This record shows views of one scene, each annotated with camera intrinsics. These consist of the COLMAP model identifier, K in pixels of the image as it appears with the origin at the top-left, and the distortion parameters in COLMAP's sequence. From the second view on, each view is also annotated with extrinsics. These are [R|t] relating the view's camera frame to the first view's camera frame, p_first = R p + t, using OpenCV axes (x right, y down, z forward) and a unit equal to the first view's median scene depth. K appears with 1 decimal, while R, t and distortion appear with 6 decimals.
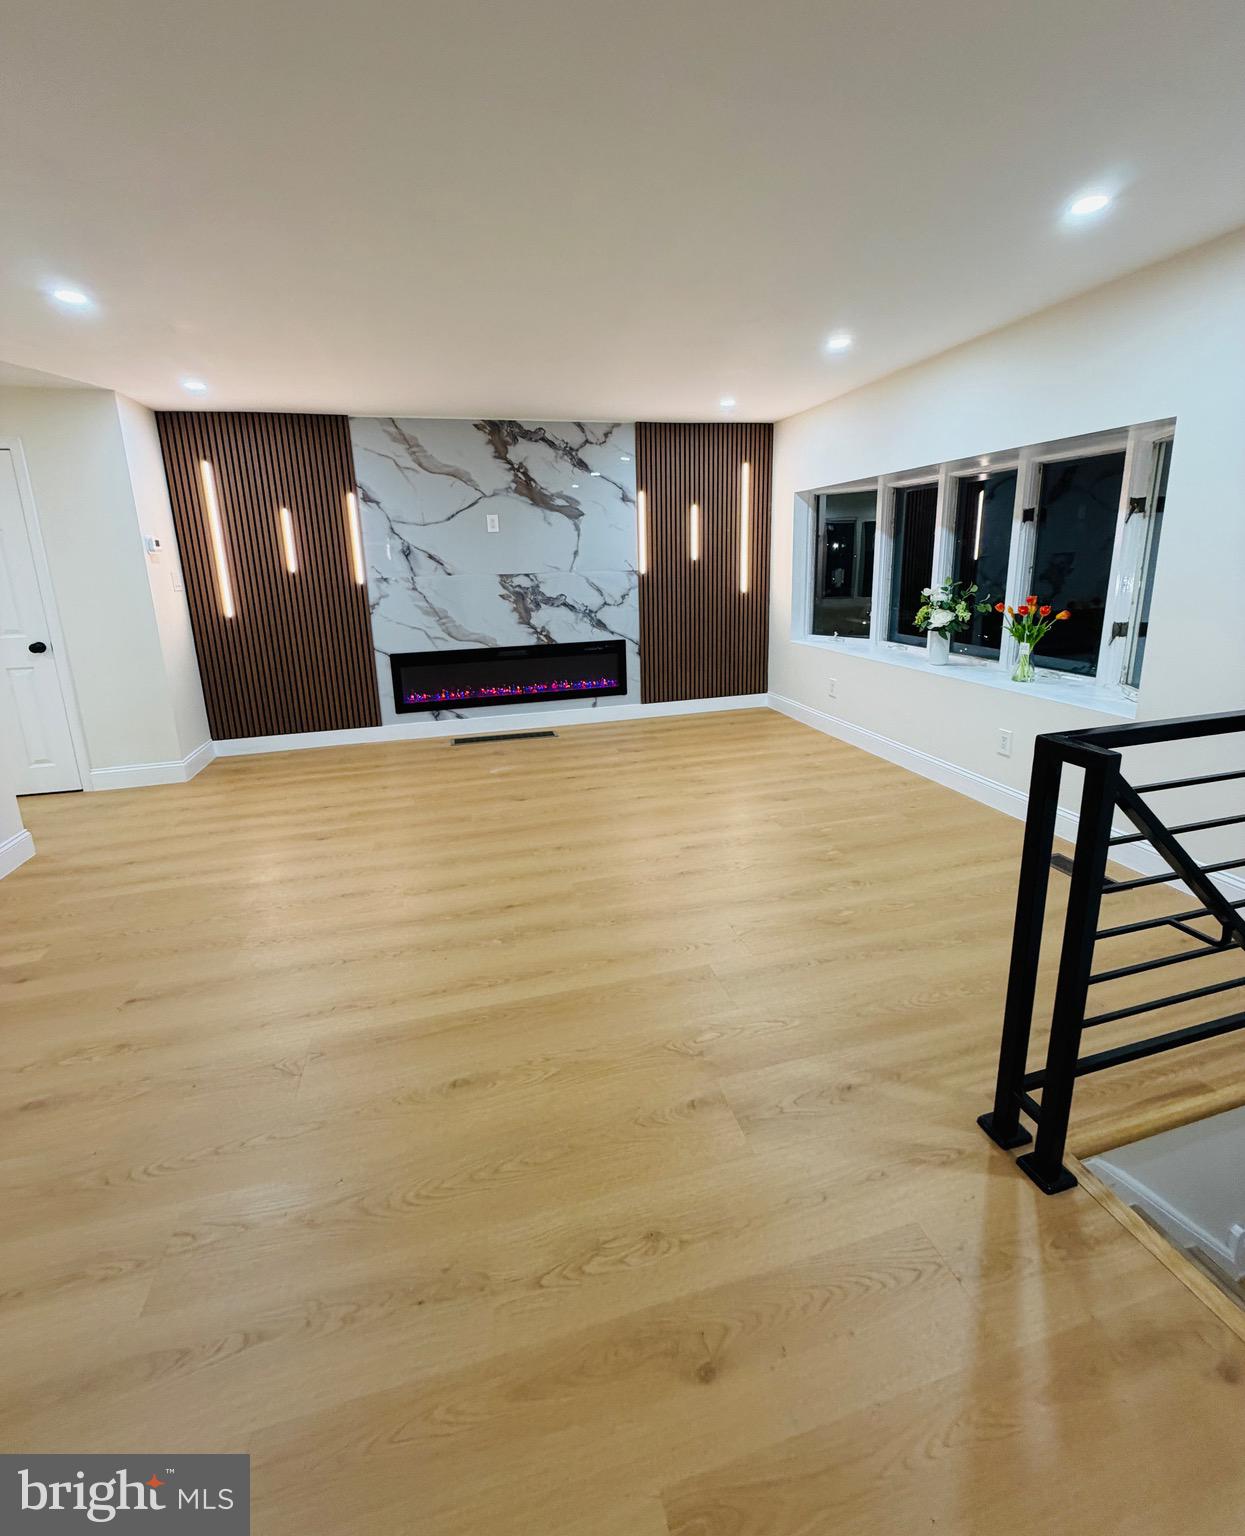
lens RADIAL K [[652.8, 0, 617.4], [0, 652.8, 701.1], [0, 0, 1]] dist [-0.002166, 0.000530]
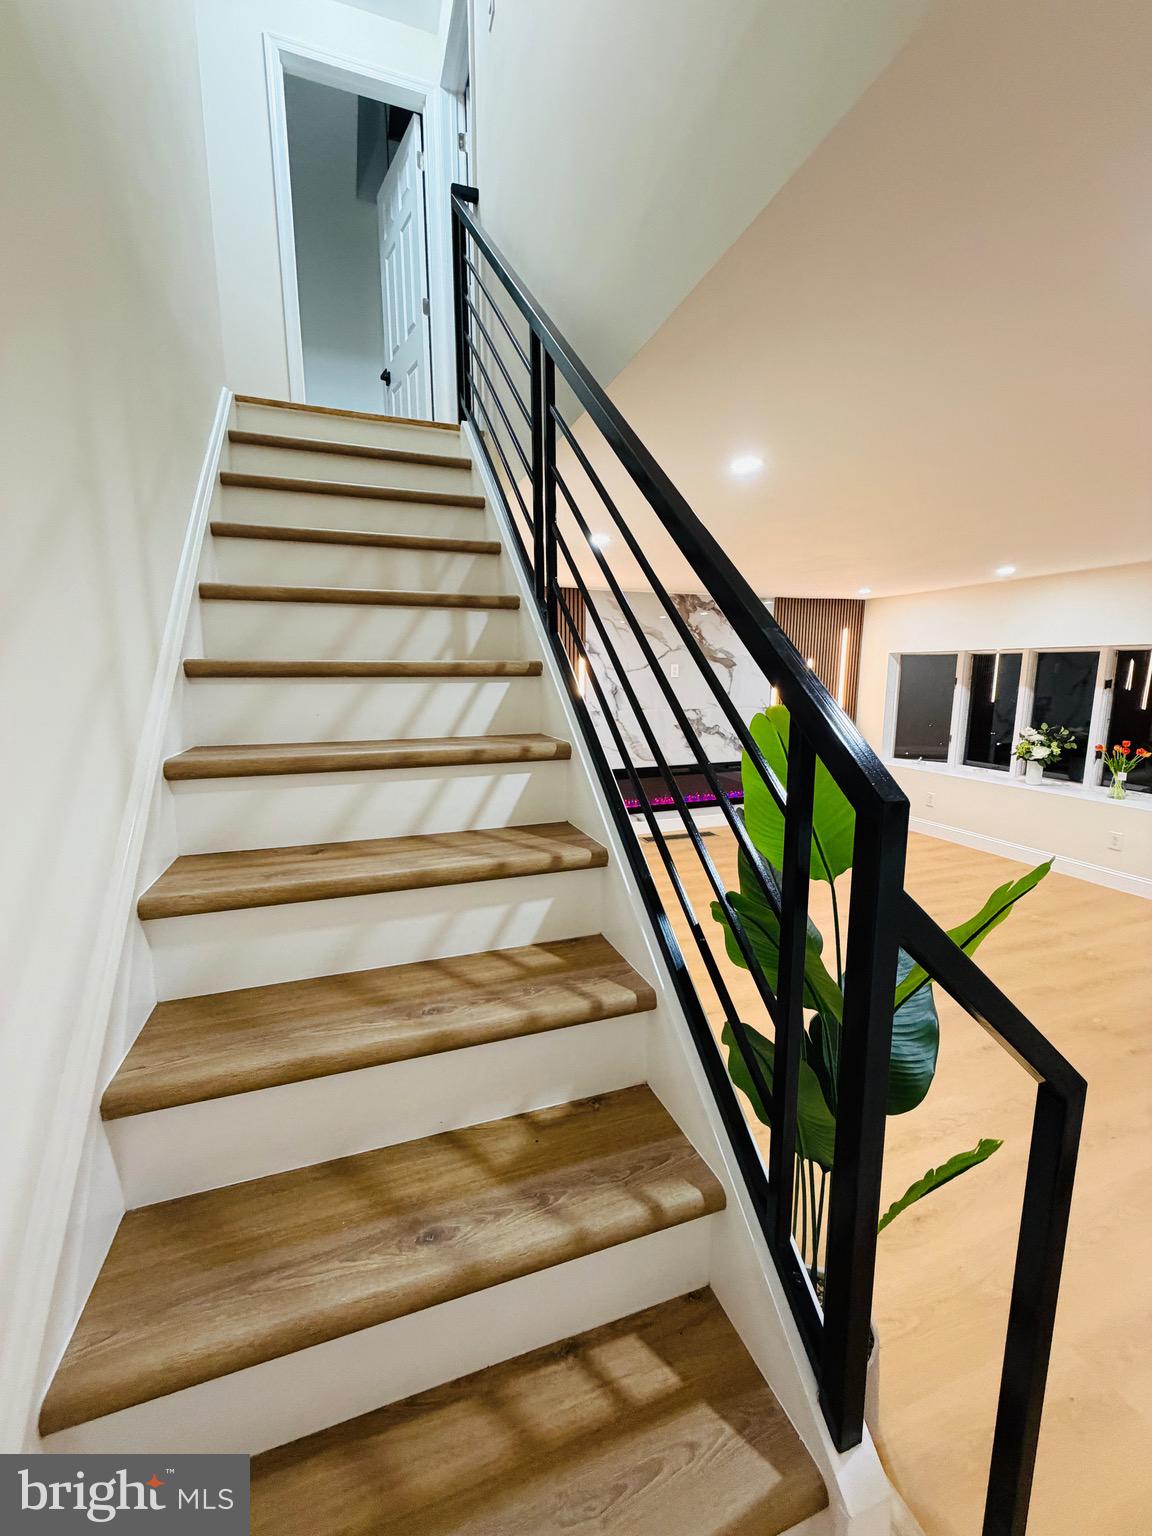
lens RADIAL K [[613.2, 0, 568.0], [0, 613.2, 761.5], [0, 0, 1]] dist [-0.000029, 0.000362]
pose [[0.996630, 0.014038, 0.080816, -0.502594], [-0.008540, 0.997650, -0.067983, -0.007434], [-0.081580, 0.067063, 0.994408, -0.184488]]
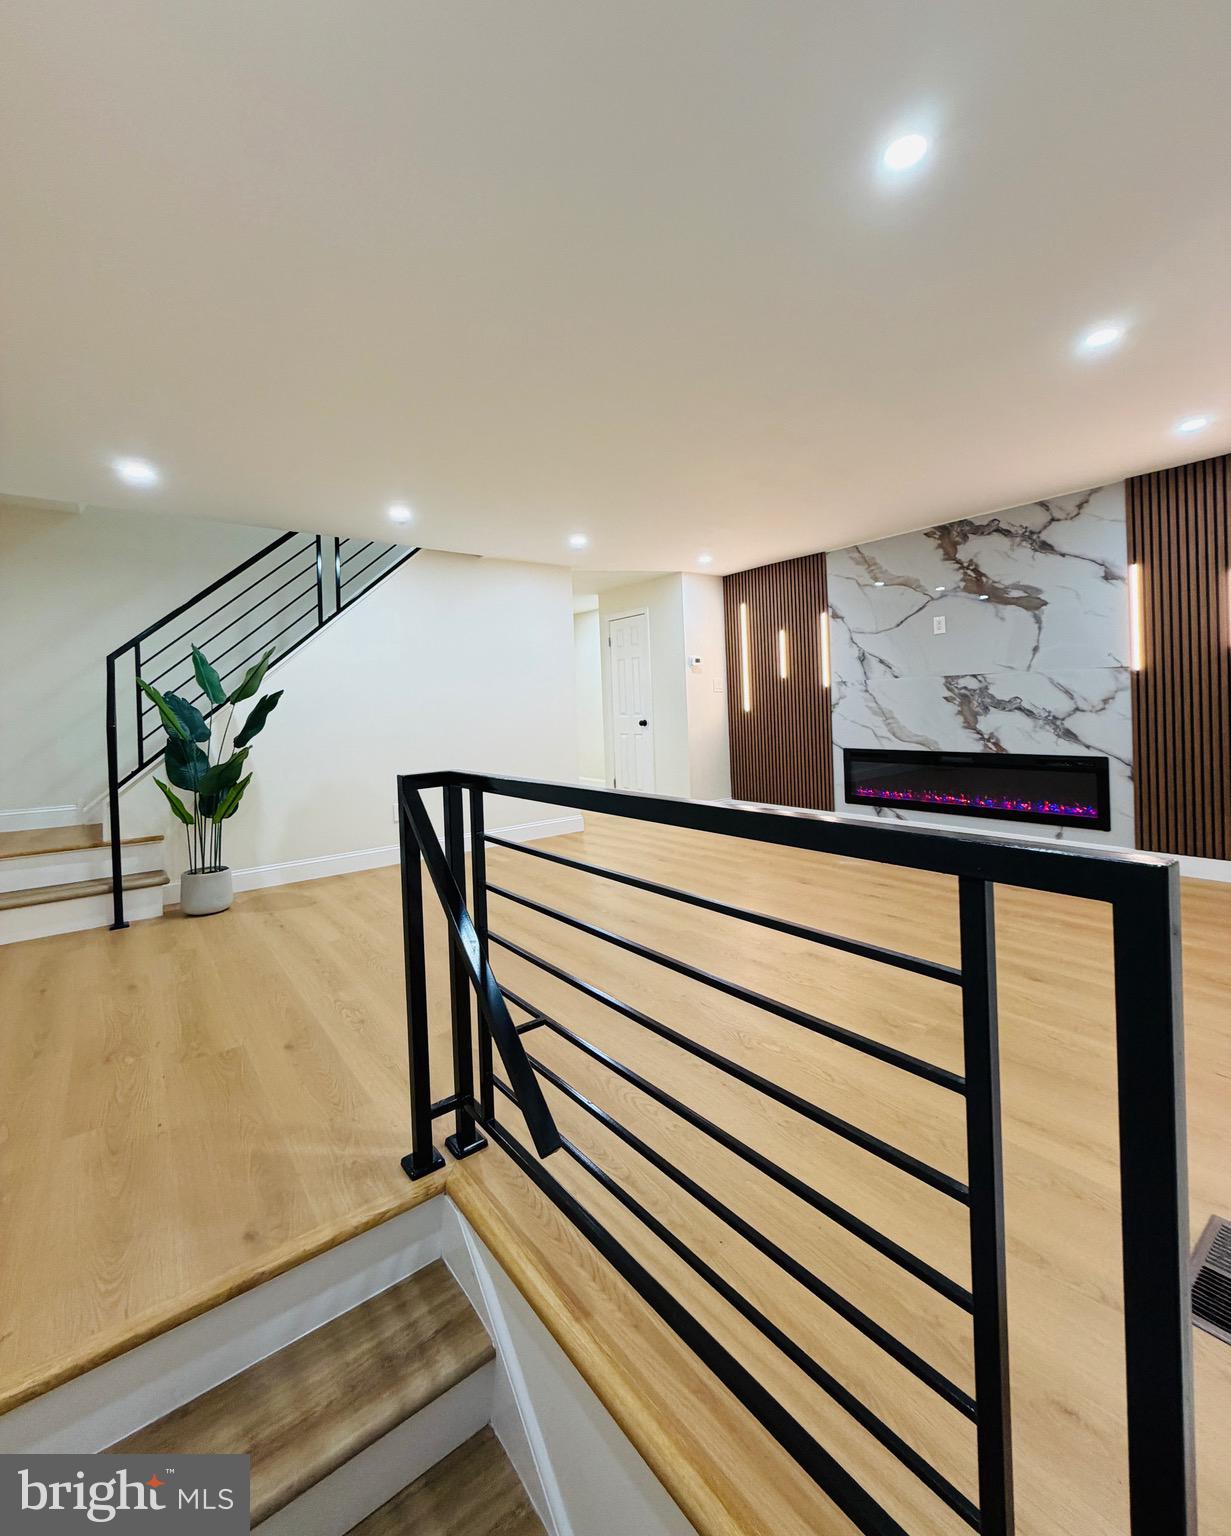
lens RADIAL K [[652.8, 0, 630.9], [0, 652.8, 713.8], [0, 0, 1]] dist [-0.002166, 0.000530]
pose [[0.400729, 0.025044, -0.915854, 0.529555], [-0.172023, 0.983905, -0.048364, -0.013517], [0.899902, 0.176929, 0.398588, 0.215820]]
